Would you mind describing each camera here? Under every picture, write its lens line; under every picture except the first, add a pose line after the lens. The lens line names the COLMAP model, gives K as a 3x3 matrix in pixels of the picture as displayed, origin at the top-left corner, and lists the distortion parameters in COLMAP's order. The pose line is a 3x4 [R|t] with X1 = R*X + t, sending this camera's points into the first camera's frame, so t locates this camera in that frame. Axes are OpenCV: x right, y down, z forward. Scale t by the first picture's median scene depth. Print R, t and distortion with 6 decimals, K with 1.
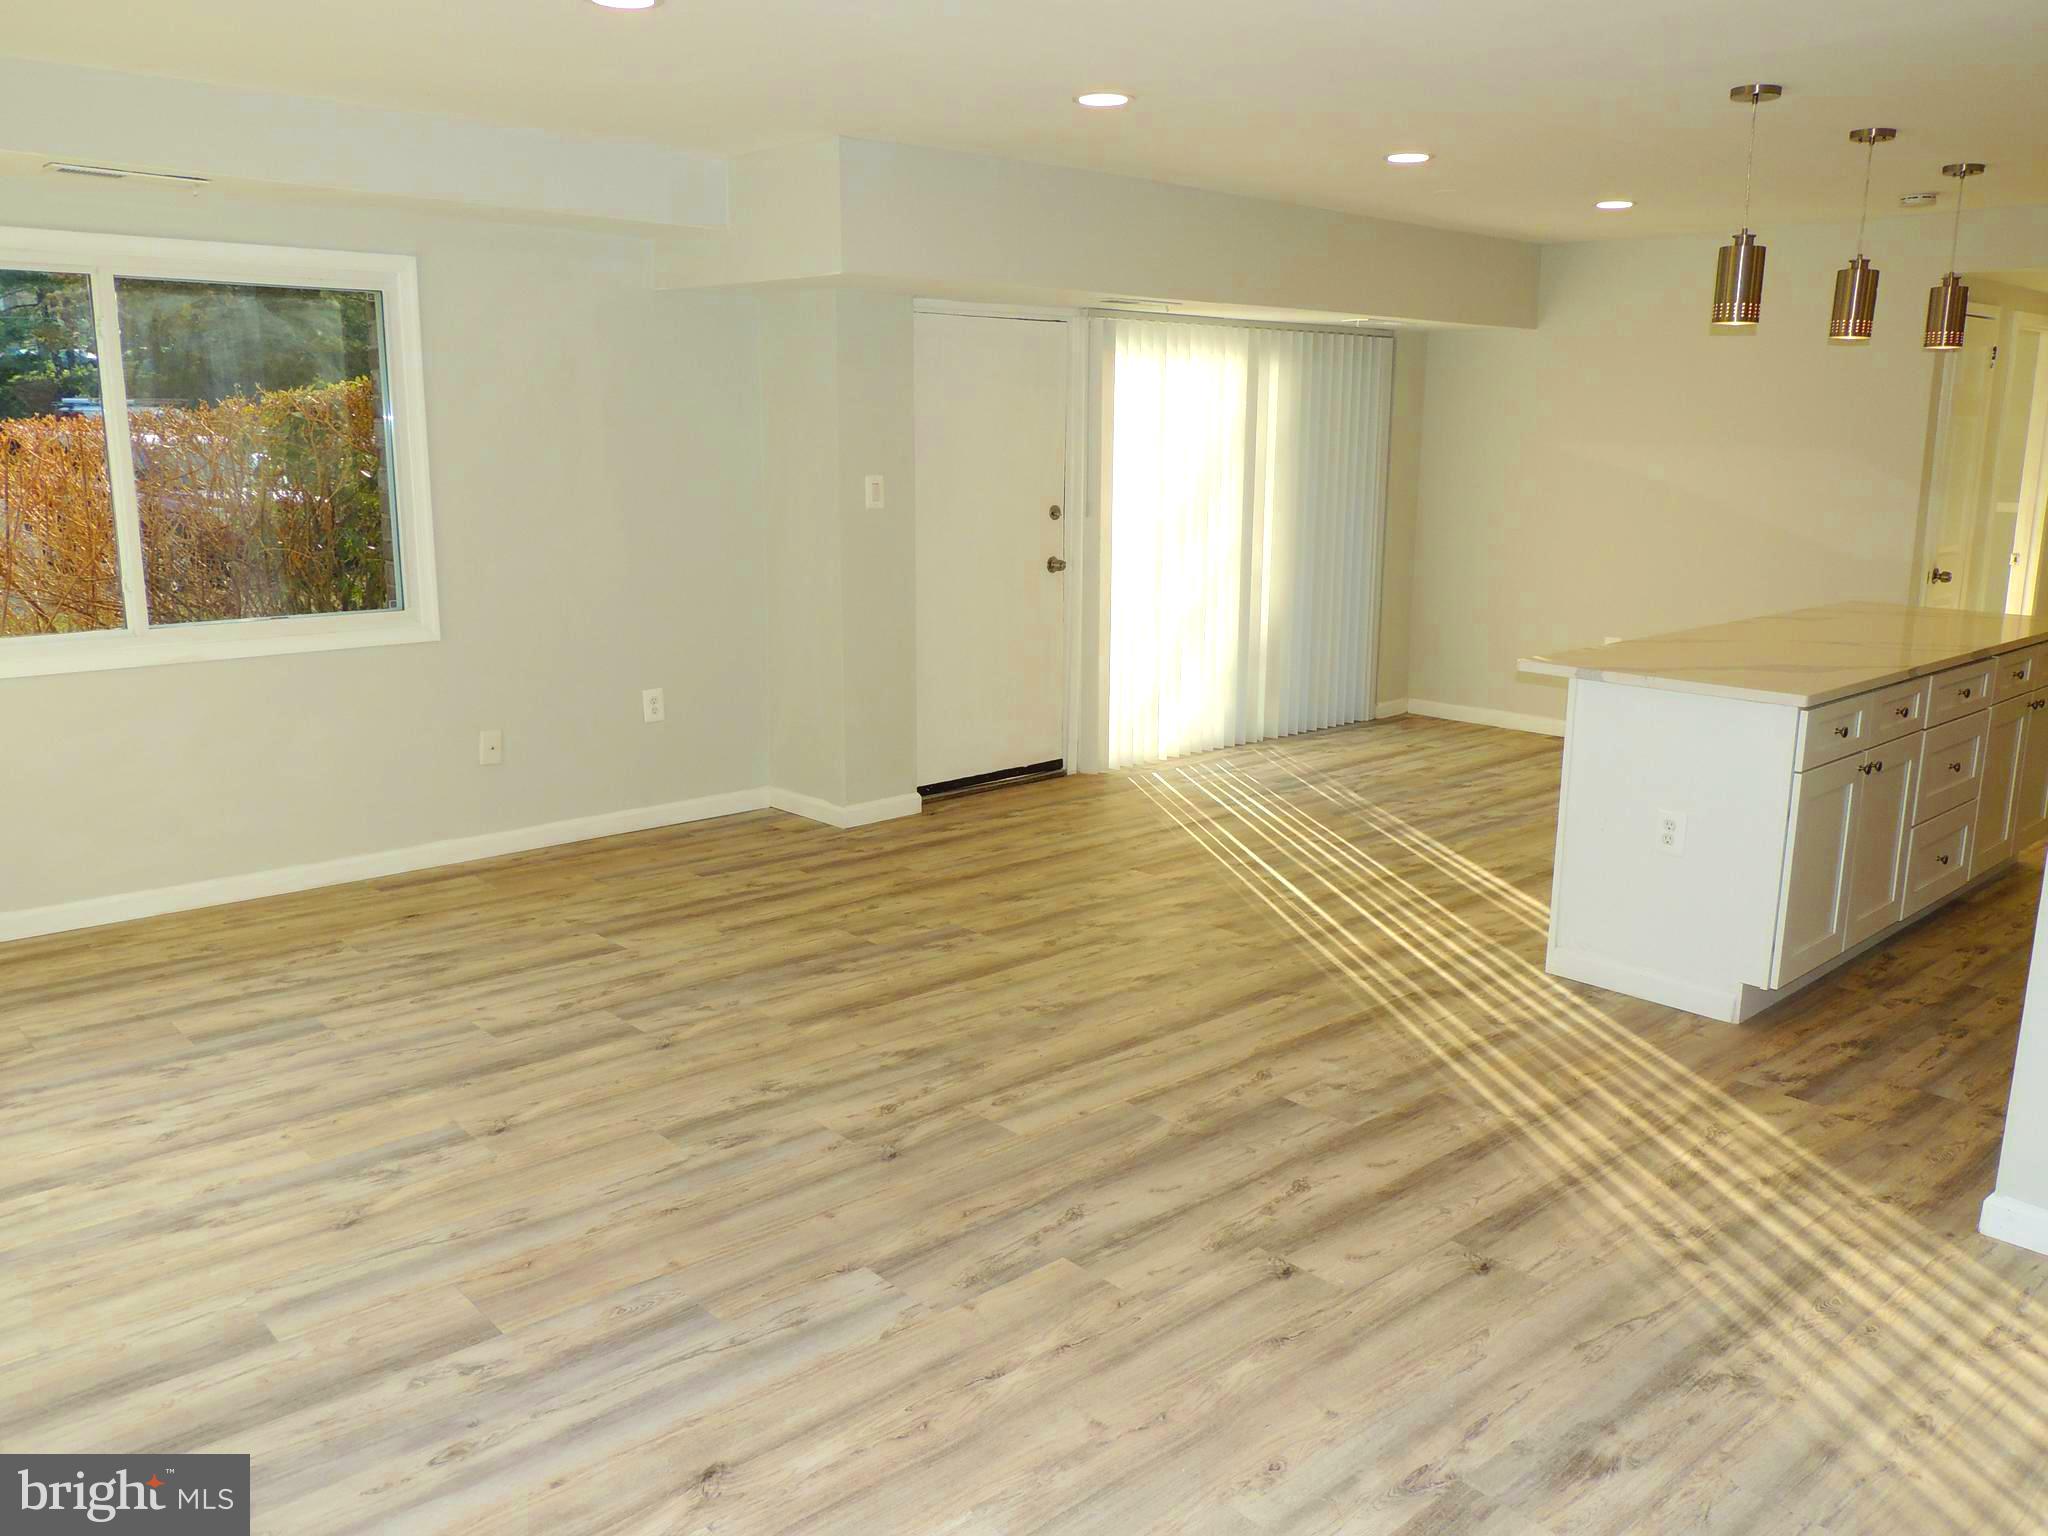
lens RADIAL K [[1602.6, 0, 1024.7], [0, 1602.6, 777.9], [0, 0, 1]] dist [-0.026560, -0.000668]
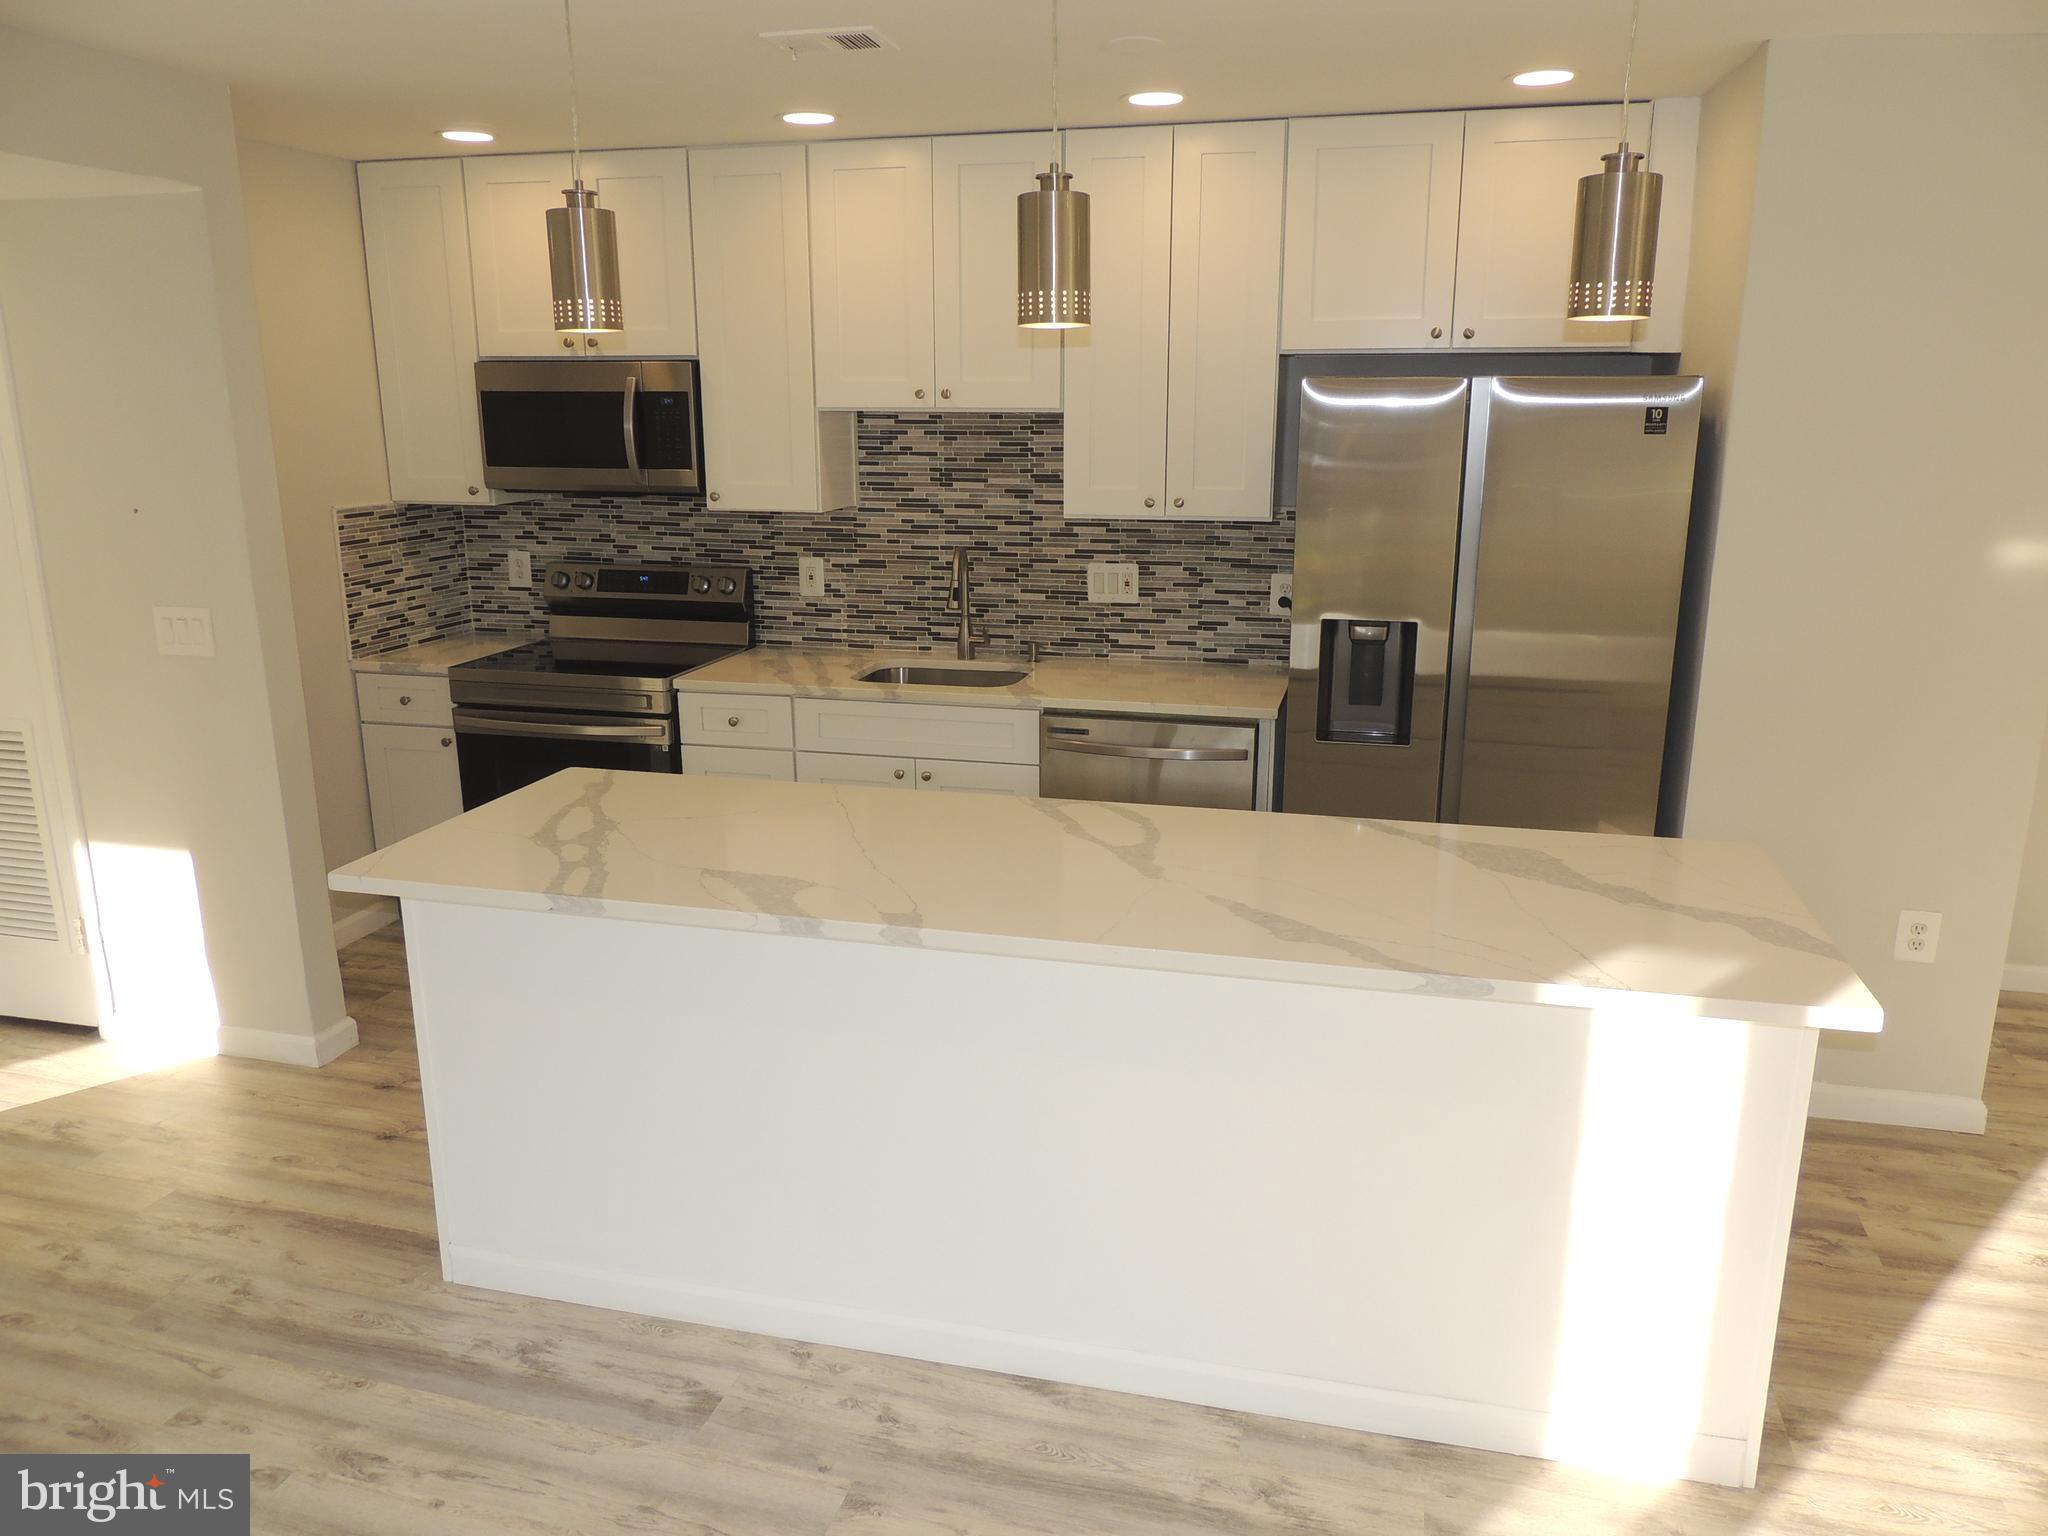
lens RADIAL K [[1459.9, 0, 1028.0], [0, 1459.9, 767.2], [0, 0, 1]] dist [-0.026778, 0.011991]
pose [[-0.541967, -0.211941, 0.813236, 0.101472], [0.180026, 0.915936, 0.358682, -0.322398], [-0.820891, 0.340797, -0.458252, 1.296404]]
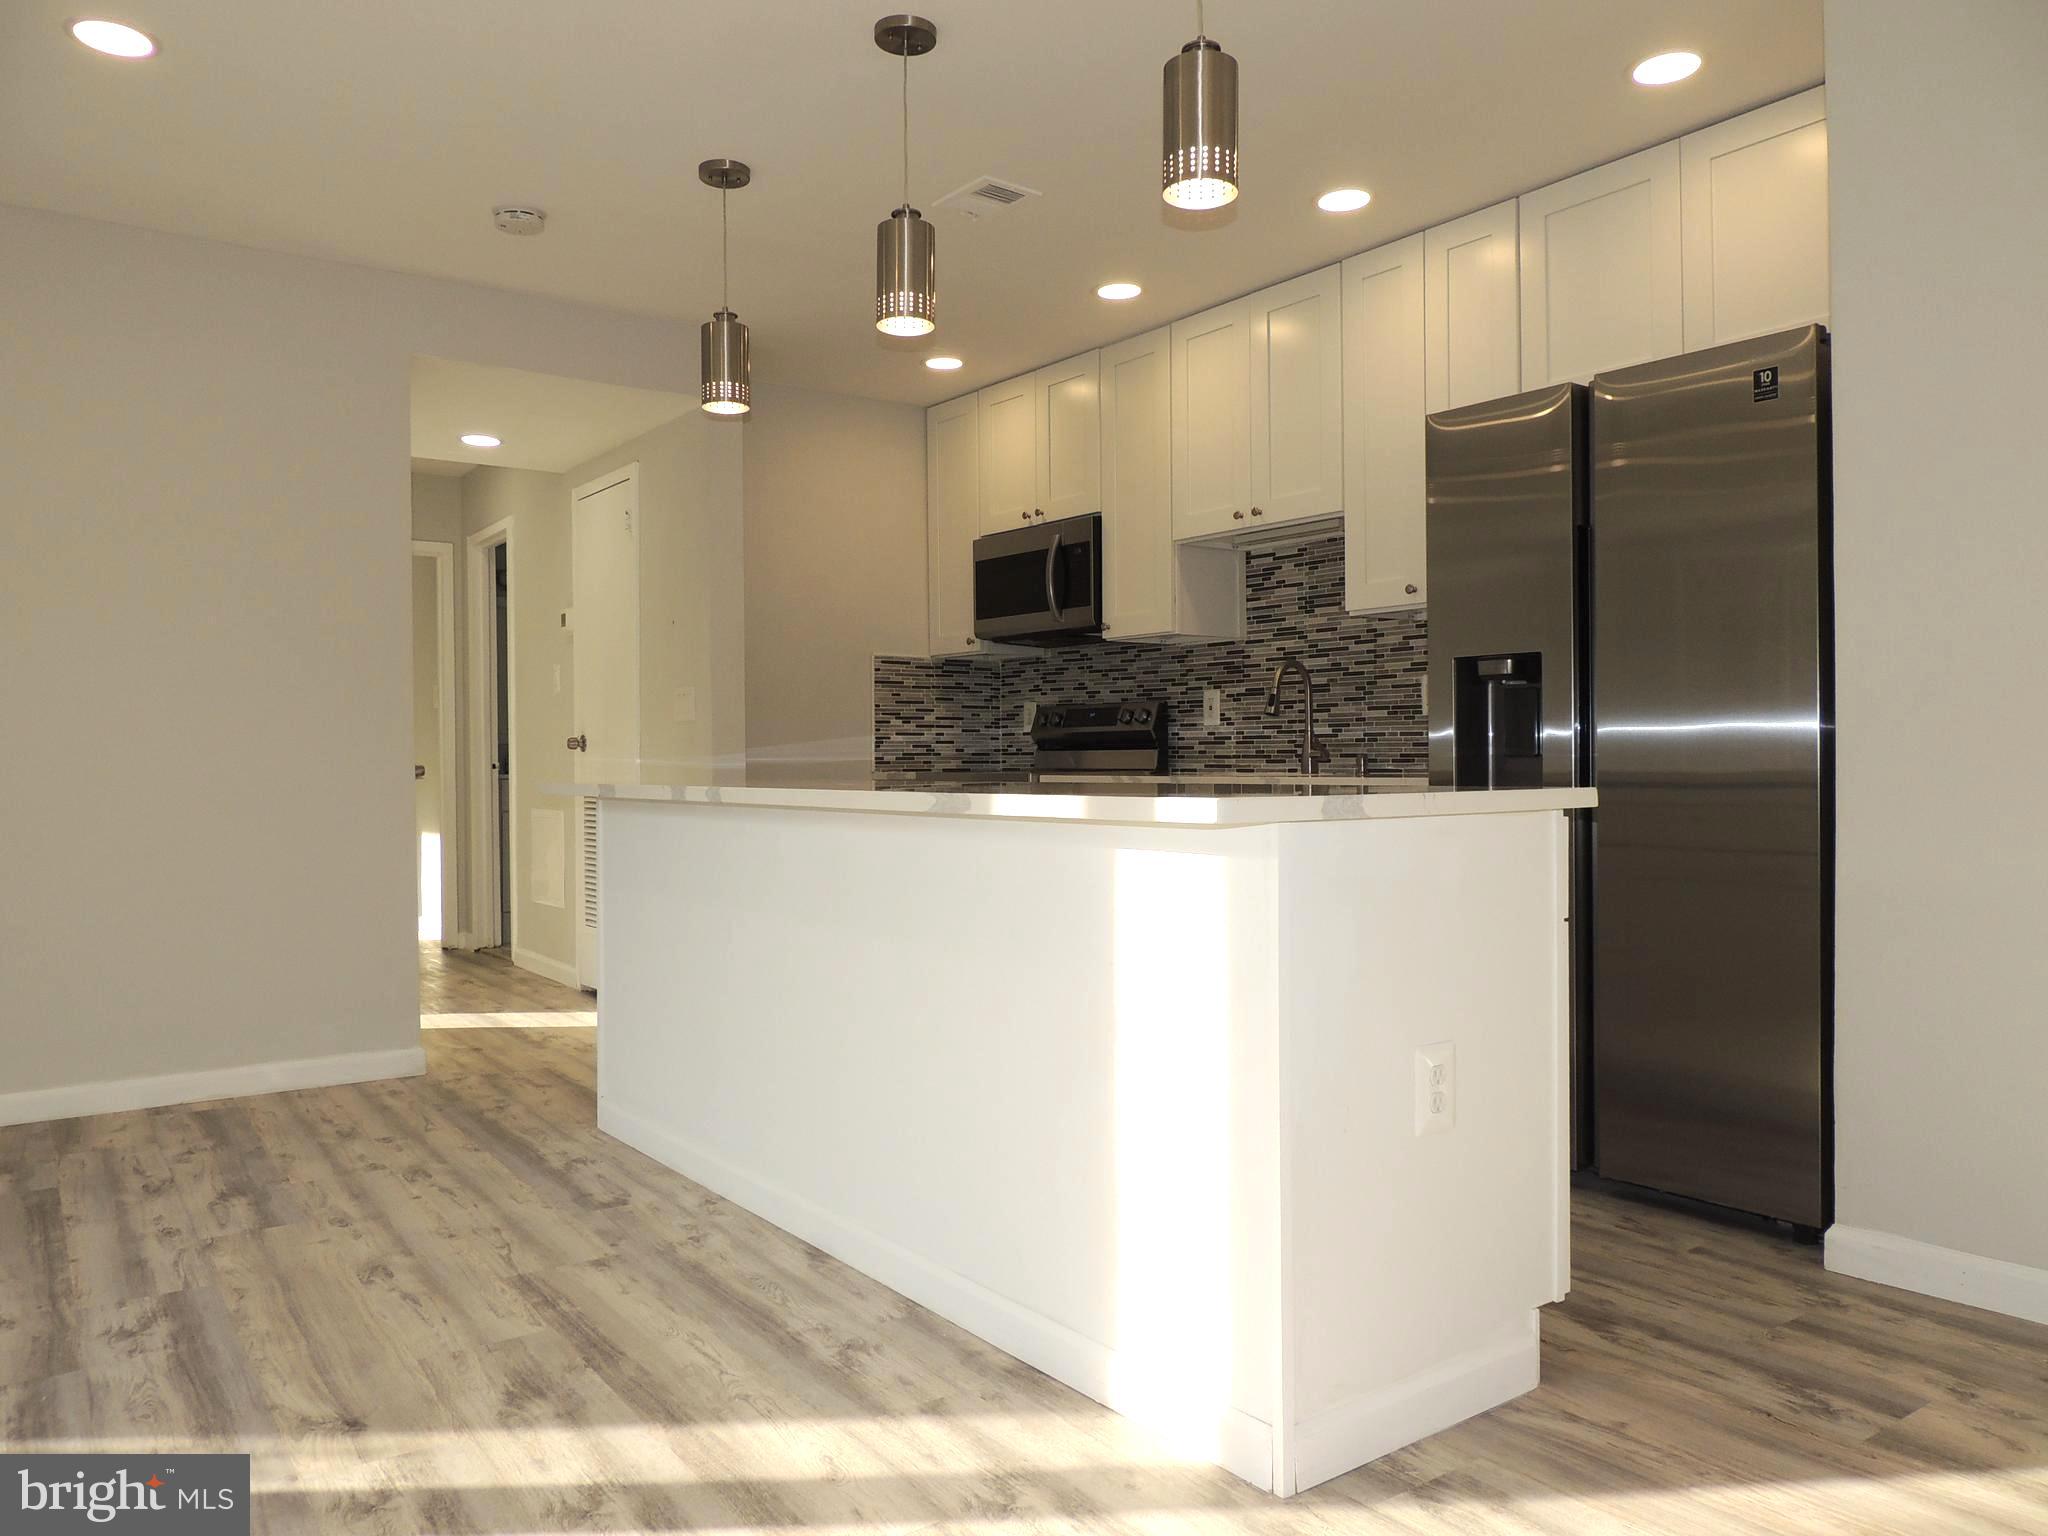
lens RADIAL K [[1459.9, 0, 1027.5], [0, 1459.9, 769.0], [0, 0, 1]] dist [-0.026778, 0.011991]
pose [[0.110839, -0.011320, 0.993774, -0.073402], [0.221995, 0.974952, -0.013654, -0.081003], [-0.968728, 0.222126, 0.110575, 0.938071]]
